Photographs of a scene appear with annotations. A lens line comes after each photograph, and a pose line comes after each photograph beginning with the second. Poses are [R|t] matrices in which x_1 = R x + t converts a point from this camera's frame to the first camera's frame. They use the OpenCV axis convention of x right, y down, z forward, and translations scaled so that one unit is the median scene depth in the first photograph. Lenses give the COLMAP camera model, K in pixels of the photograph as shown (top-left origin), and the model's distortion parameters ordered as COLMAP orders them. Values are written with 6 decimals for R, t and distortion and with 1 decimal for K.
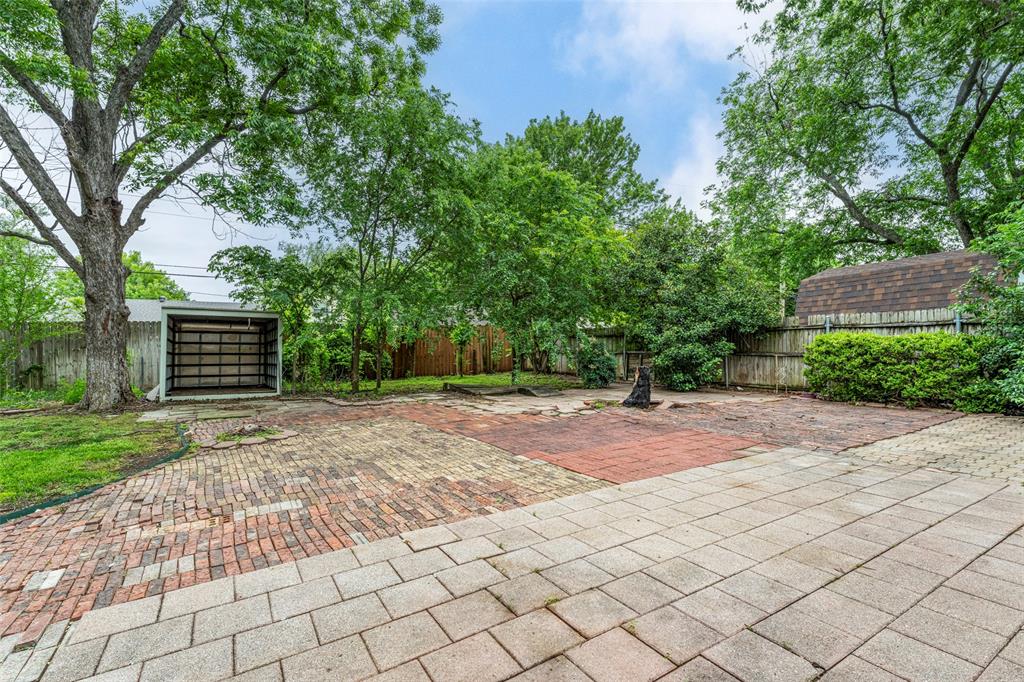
lens RADIAL K [[467.1, 0, 510.0], [0, 467.1, 340.3], [0, 0, 1]] dist [0.002124, 0.000046]
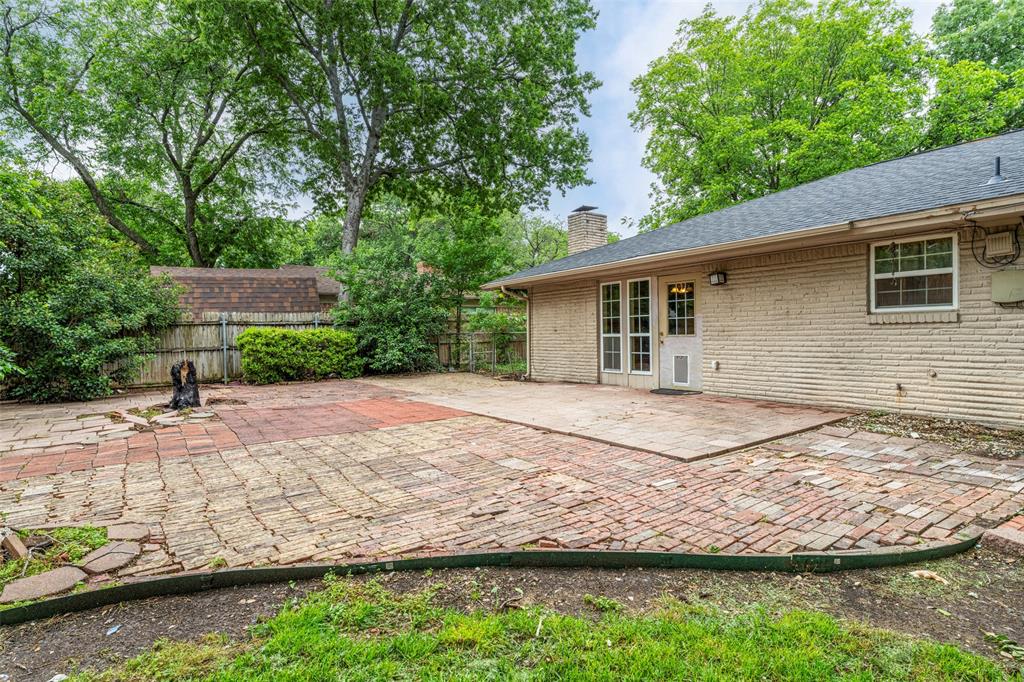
lens RADIAL K [[549.9, 0, 508.7], [0, 549.9, 339.0], [0, 0, 1]] dist [0.001048, -0.000102]
pose [[-0.076038, 0.006490, 0.997084, -0.698029], [0.015891, 0.999860, -0.005297, 0.027171], [-0.996978, 0.015442, -0.076130, 0.432141]]
